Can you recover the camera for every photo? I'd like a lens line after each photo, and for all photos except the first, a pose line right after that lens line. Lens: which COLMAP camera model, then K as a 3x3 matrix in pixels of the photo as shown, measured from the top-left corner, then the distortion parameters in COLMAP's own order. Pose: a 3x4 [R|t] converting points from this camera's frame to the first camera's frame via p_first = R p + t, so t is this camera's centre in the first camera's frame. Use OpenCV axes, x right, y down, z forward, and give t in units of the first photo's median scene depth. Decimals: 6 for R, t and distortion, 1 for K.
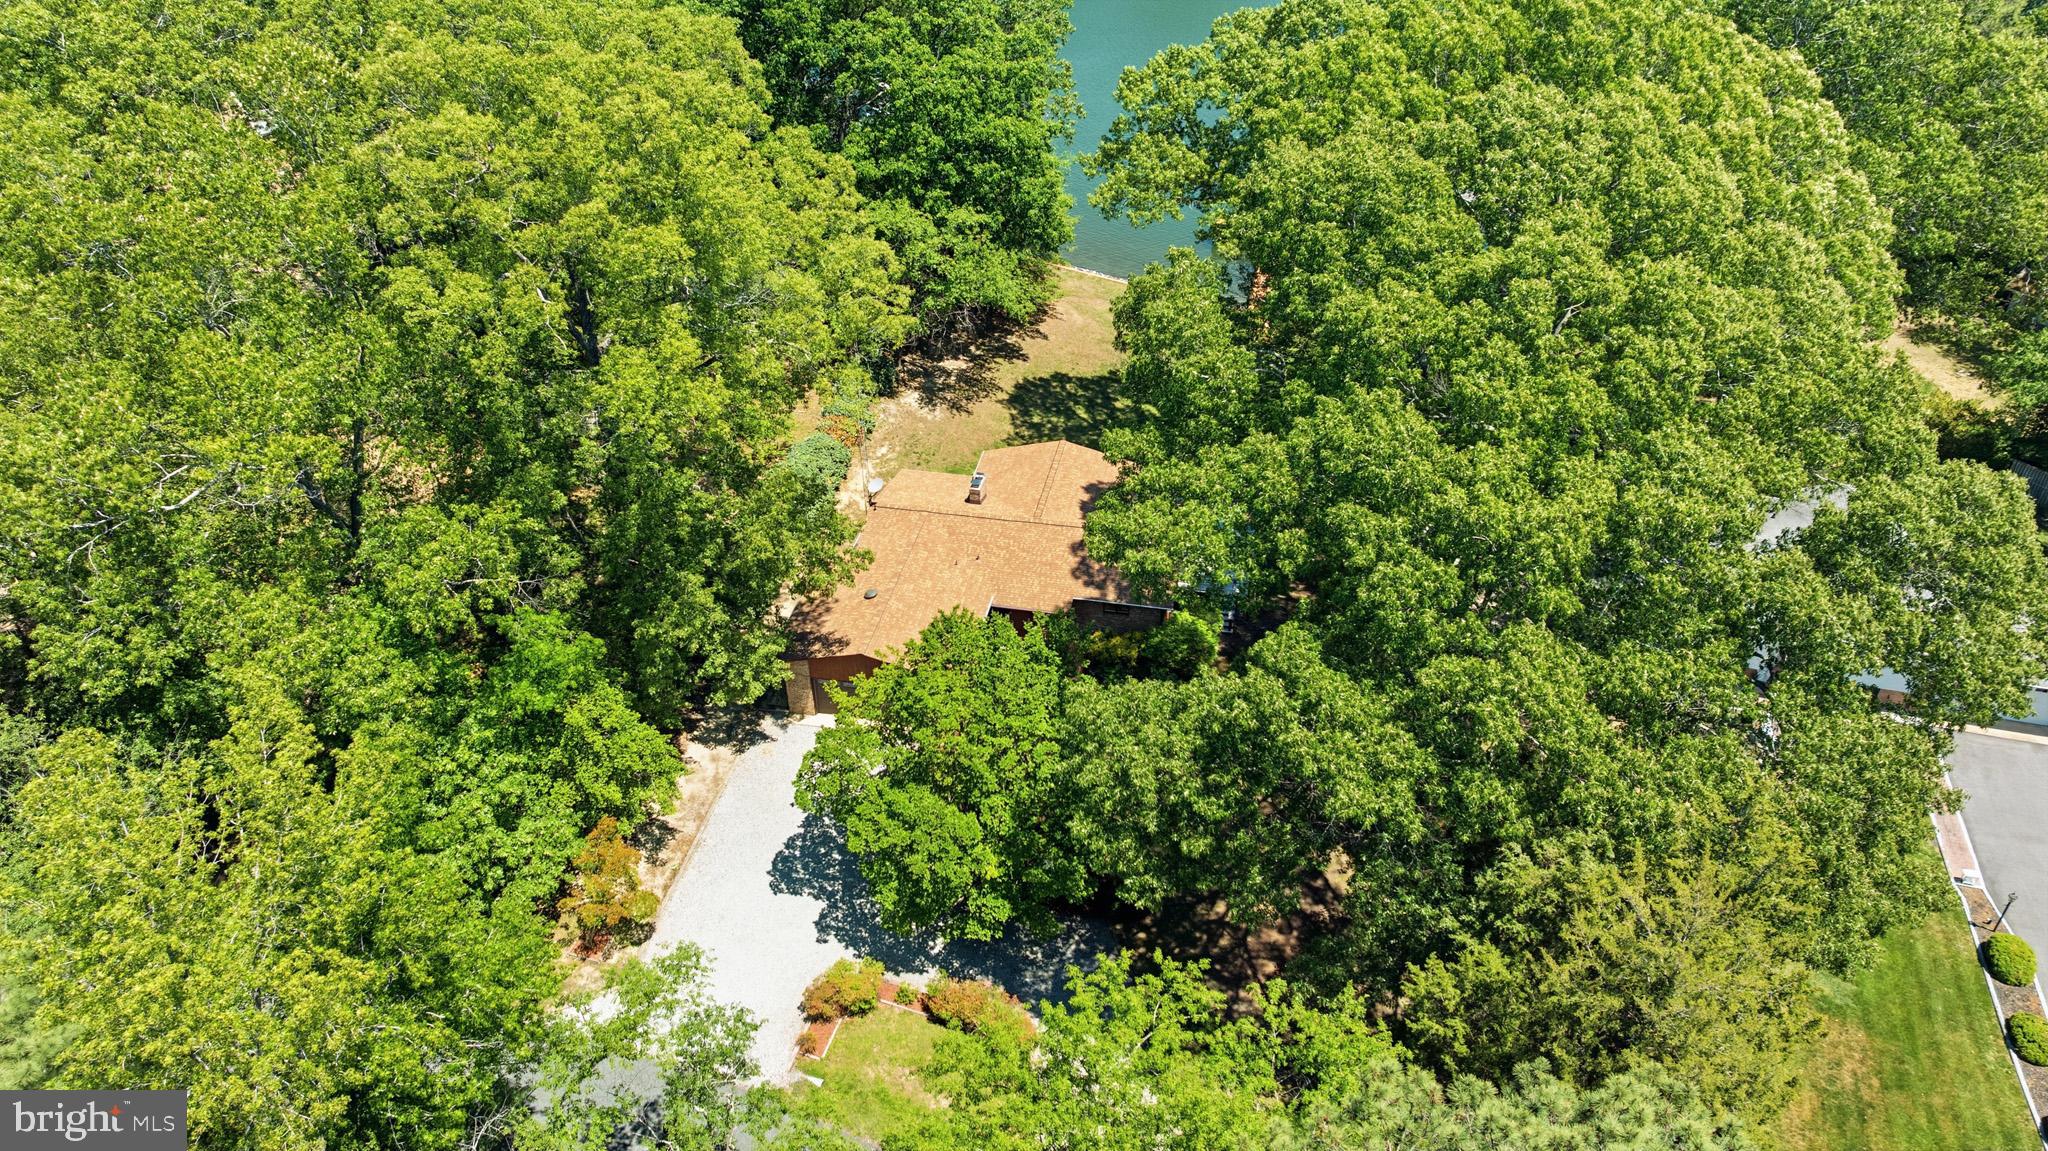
lens RADIAL K [[1439.6, 0, 1025.5], [0, 1439.6, 570.1], [0, 0, 1]] dist [-0.033104, 0.027066]
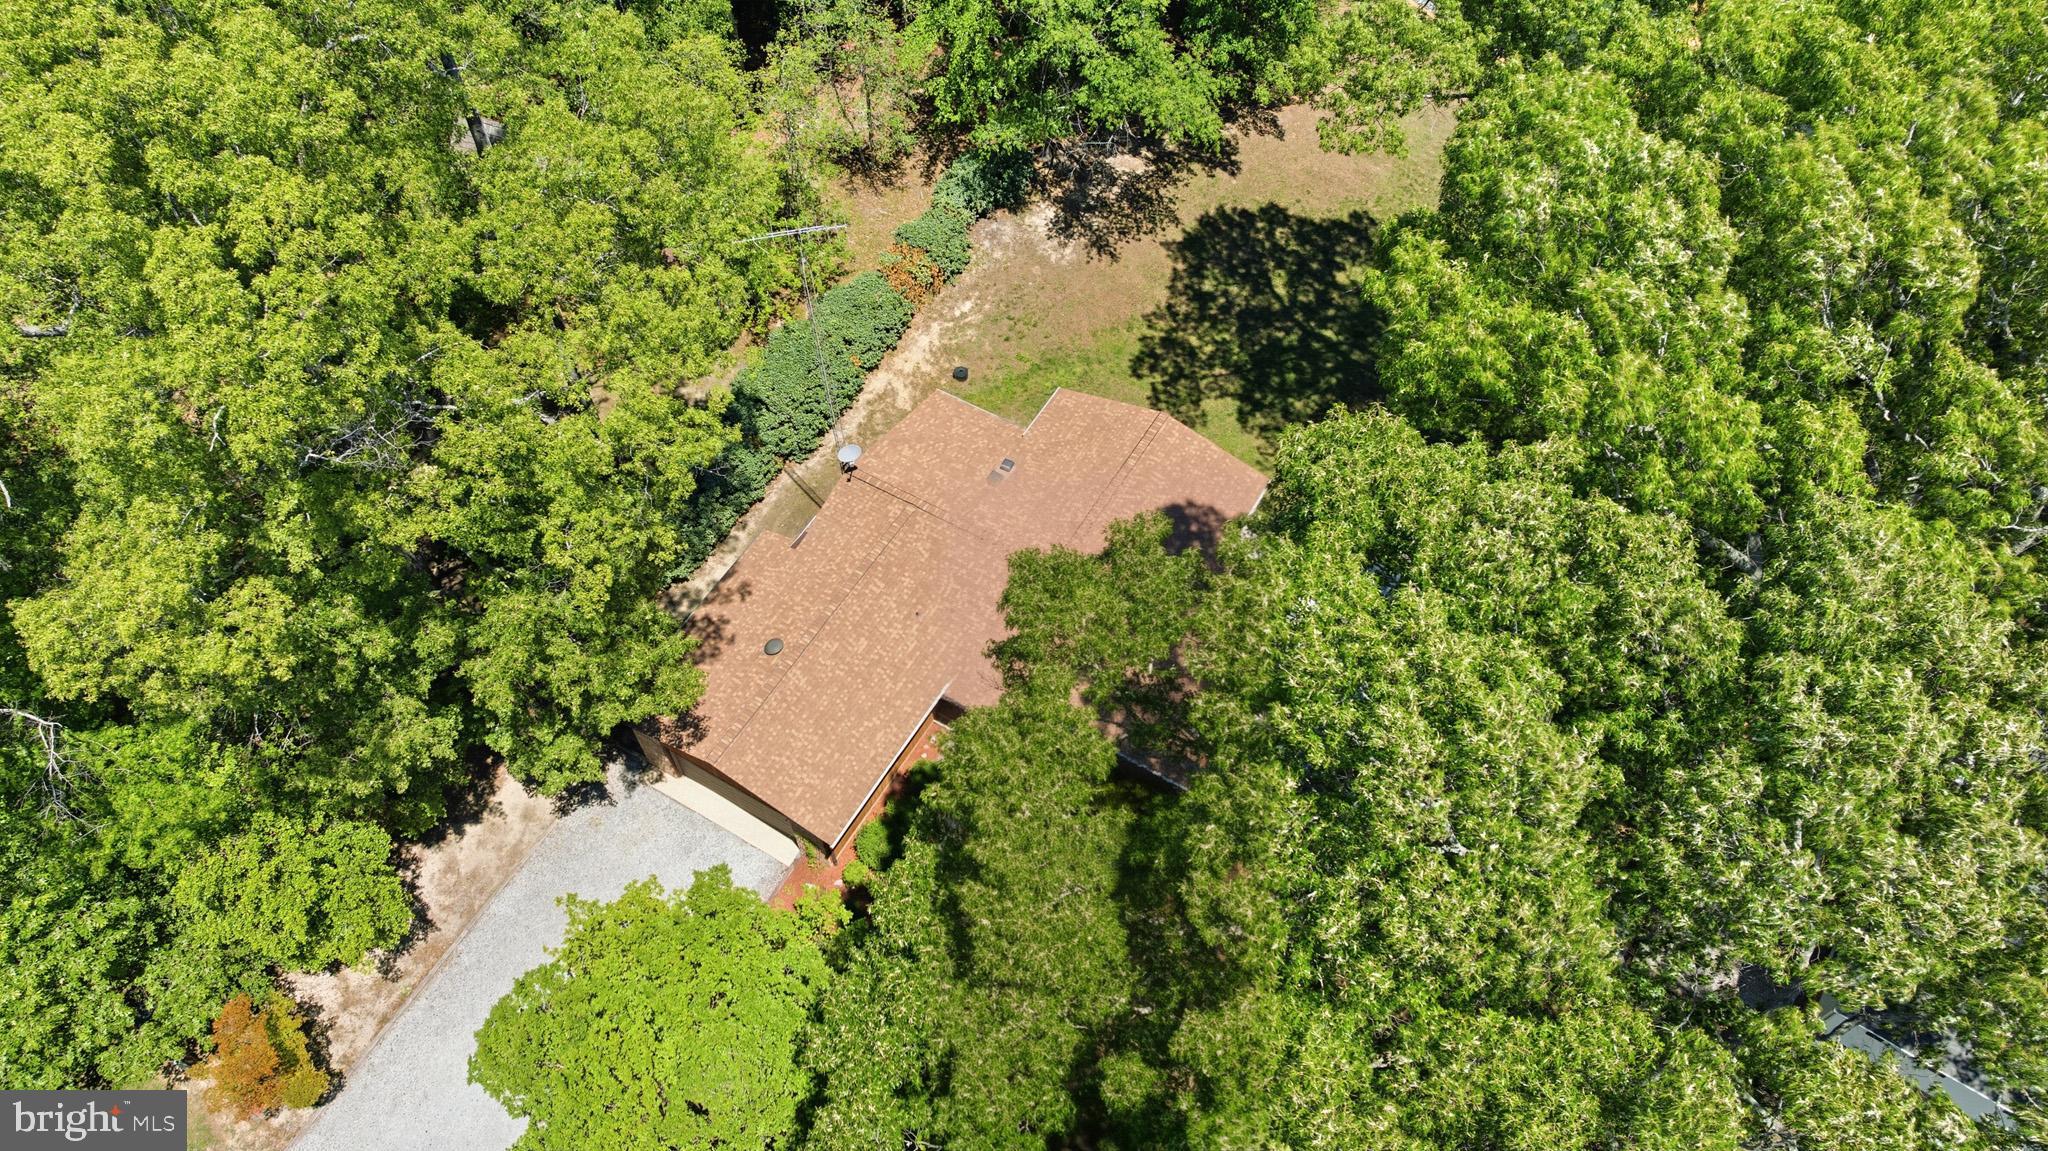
lens RADIAL K [[1452.1, 0, 1025.6], [0, 1452.1, 558.3], [0, 0, 1]] dist [-0.037462, -0.001216]
pose [[0.941325, 0.275629, -0.194774, 0.168342], [-0.193021, 0.913065, 0.359242, -0.378508], [0.276859, -0.300568, 0.912693, 0.507811]]
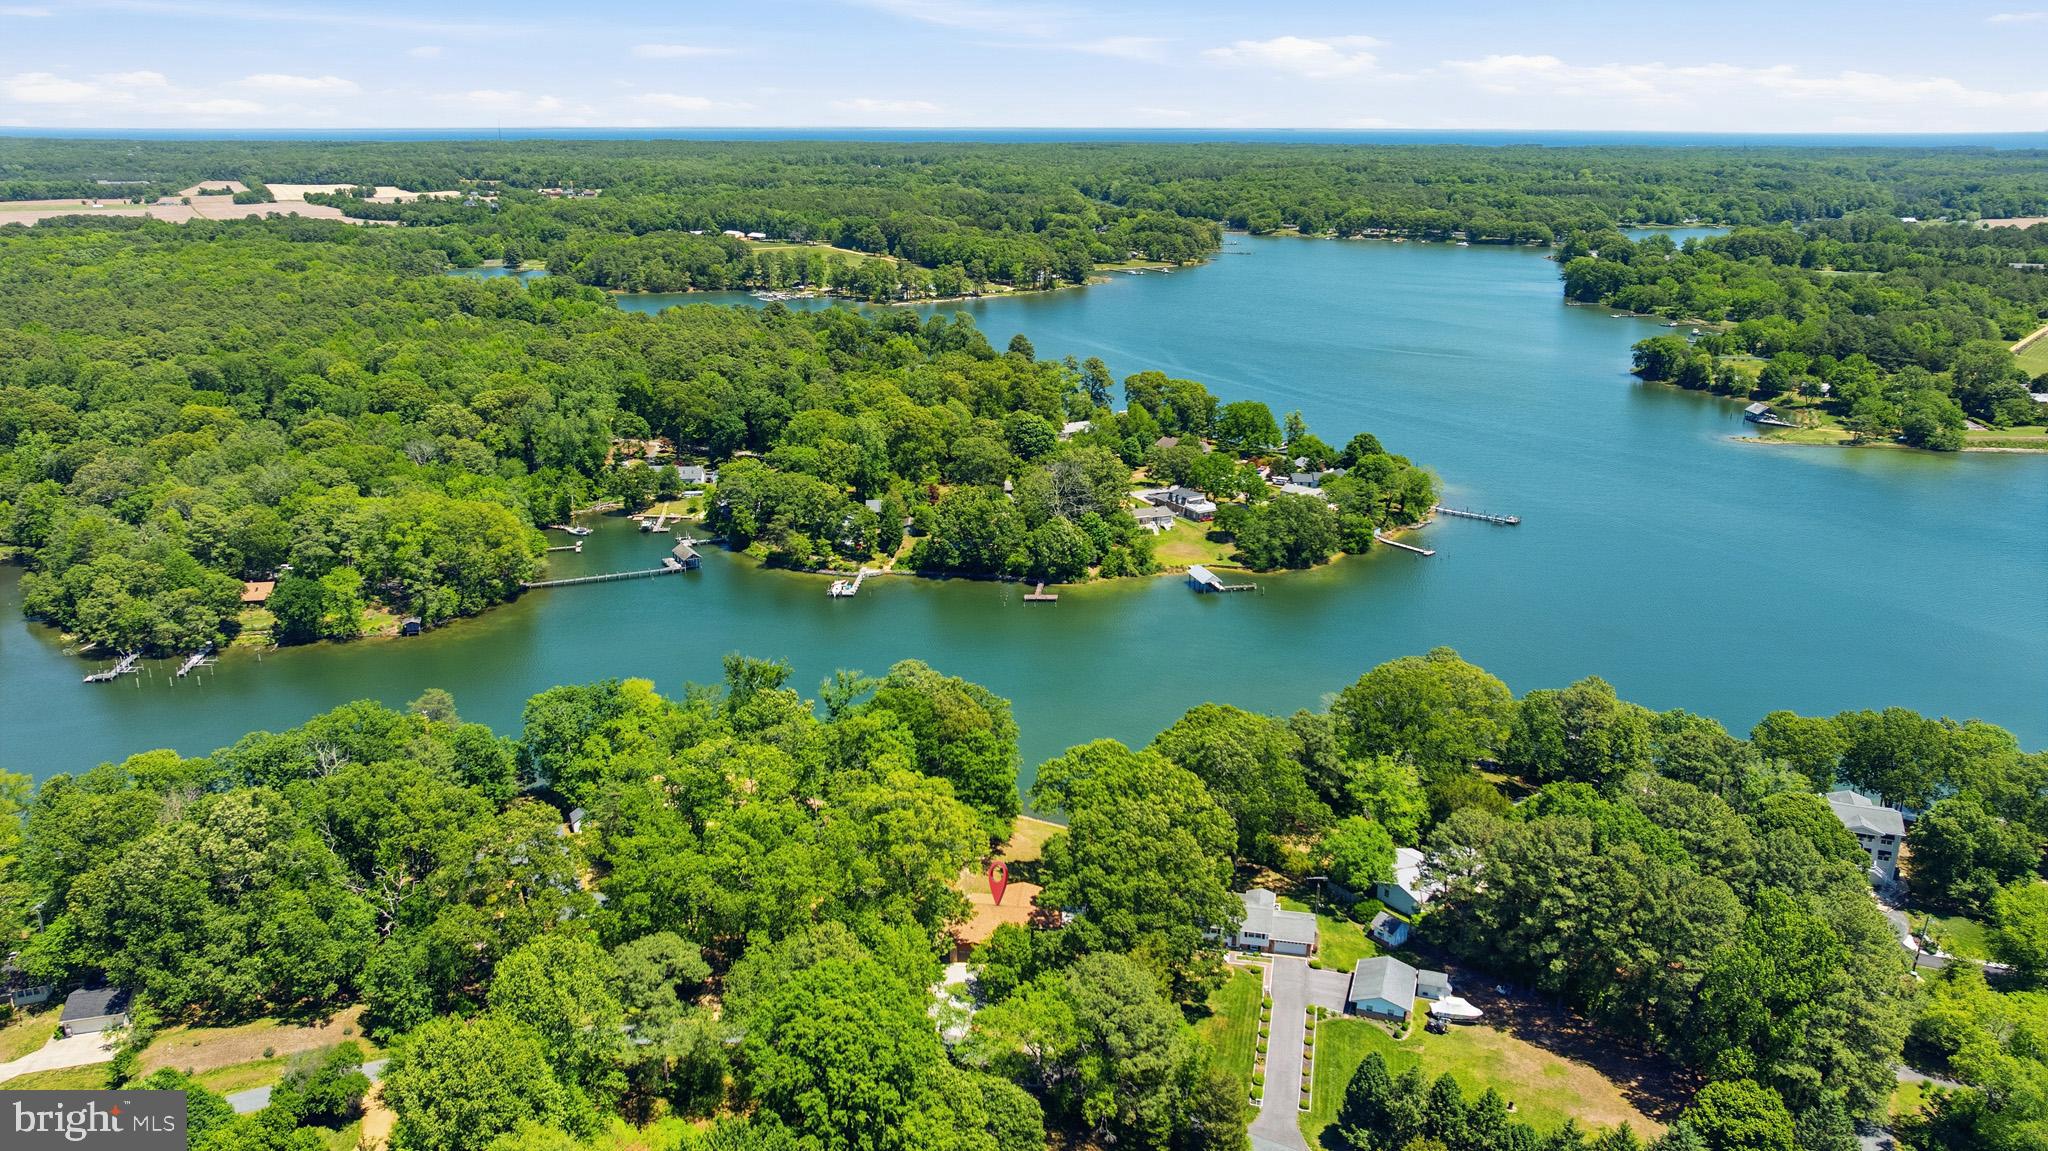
lens RADIAL K [[1439.6, 0, 1035.1], [0, 1439.6, 570.9], [0, 0, 1]] dist [-0.033104, 0.027066]
pose [[0.996980, -0.007635, 0.077286, -0.274583], [0.031919, 0.947504, -0.318147, 0.394021], [-0.070800, 0.319653, 0.944886, -3.250143]]
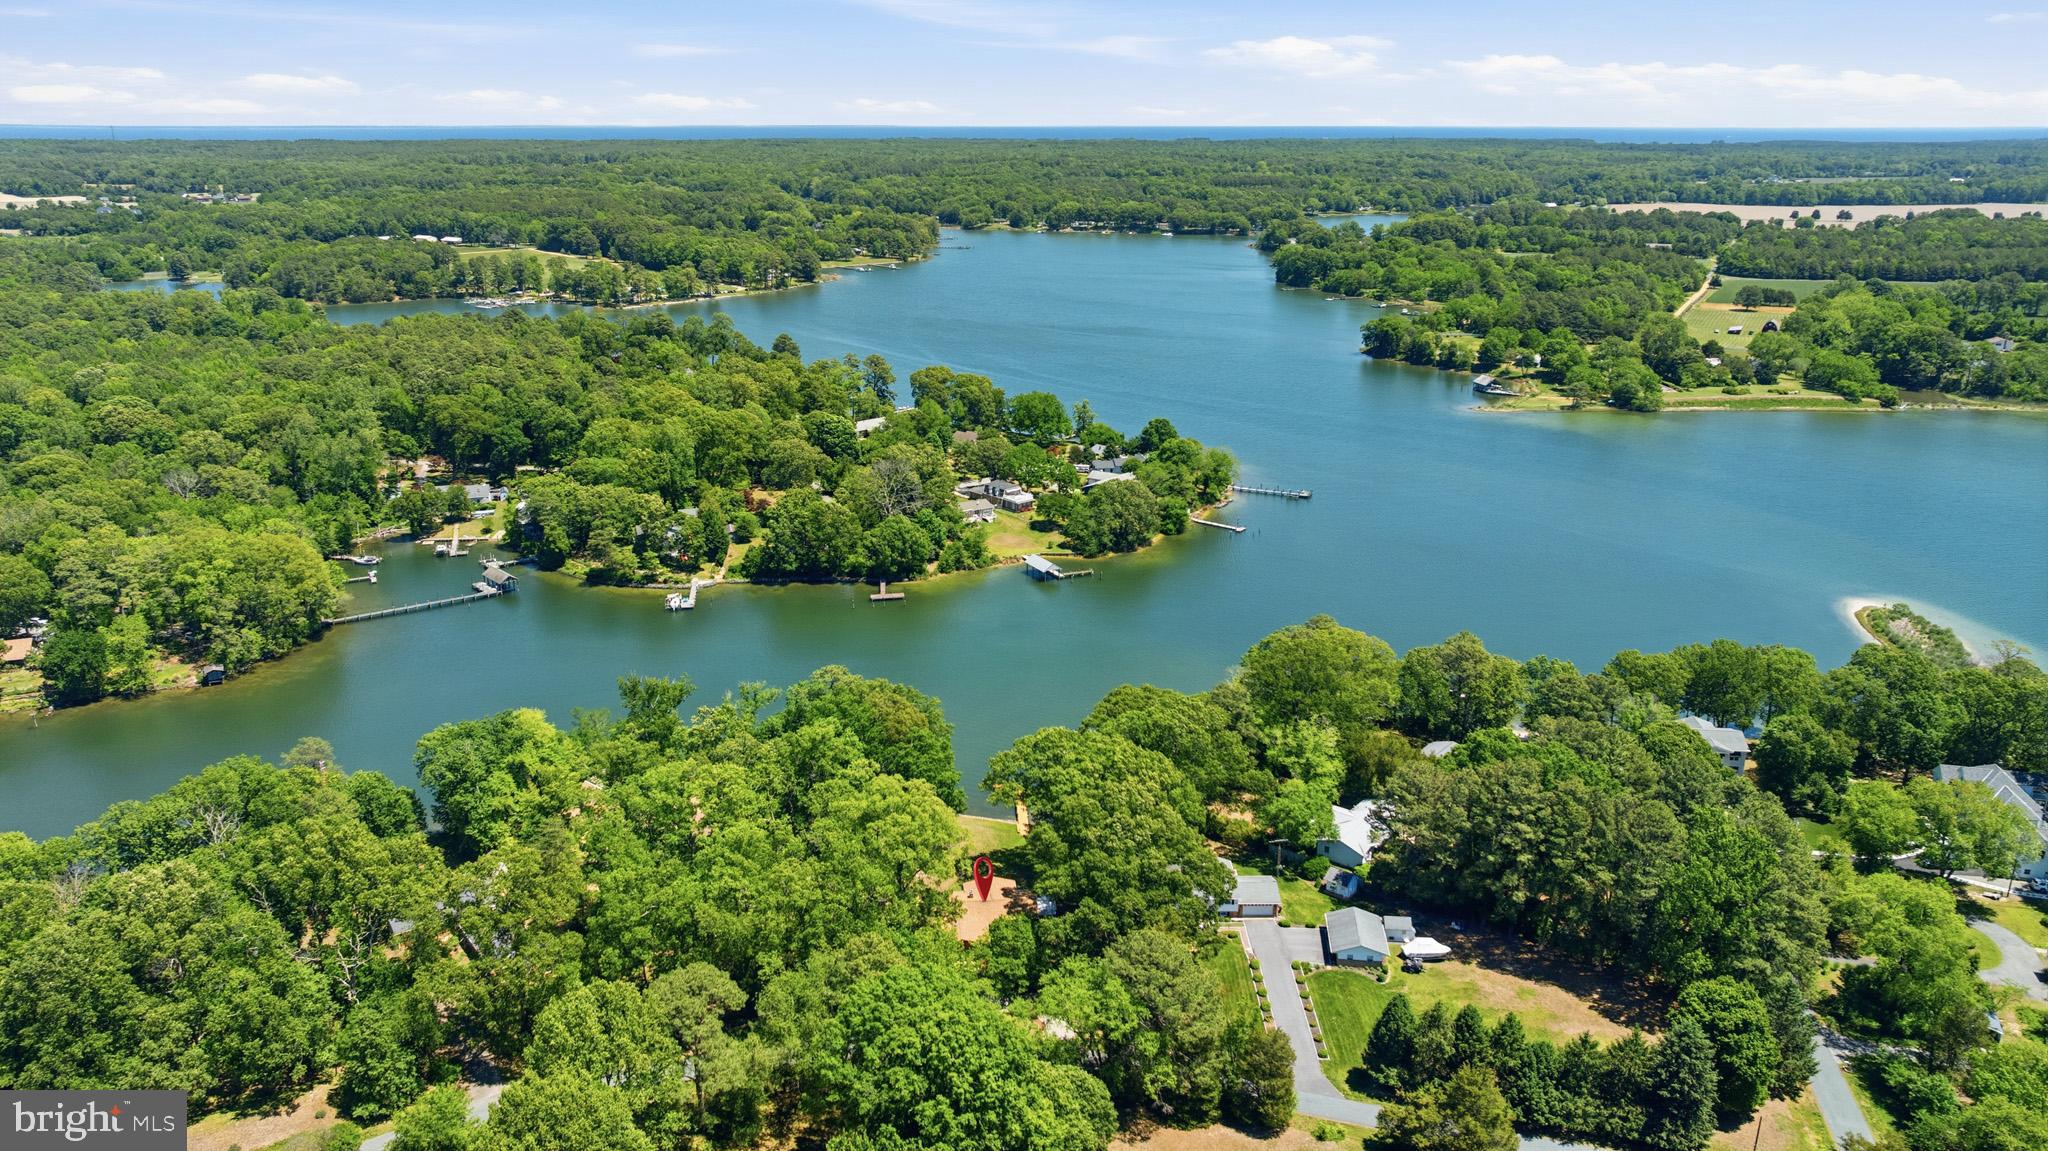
lens RADIAL K [[1439.6, 0, 1032.5], [0, 1439.6, 569.8], [0, 0, 1]] dist [-0.033104, 0.027066]
pose [[0.957618, -0.071714, 0.278972, -1.057611], [0.157006, 0.941942, -0.296807, 0.338645], [-0.241490, 0.328028, 0.913280, -3.155027]]
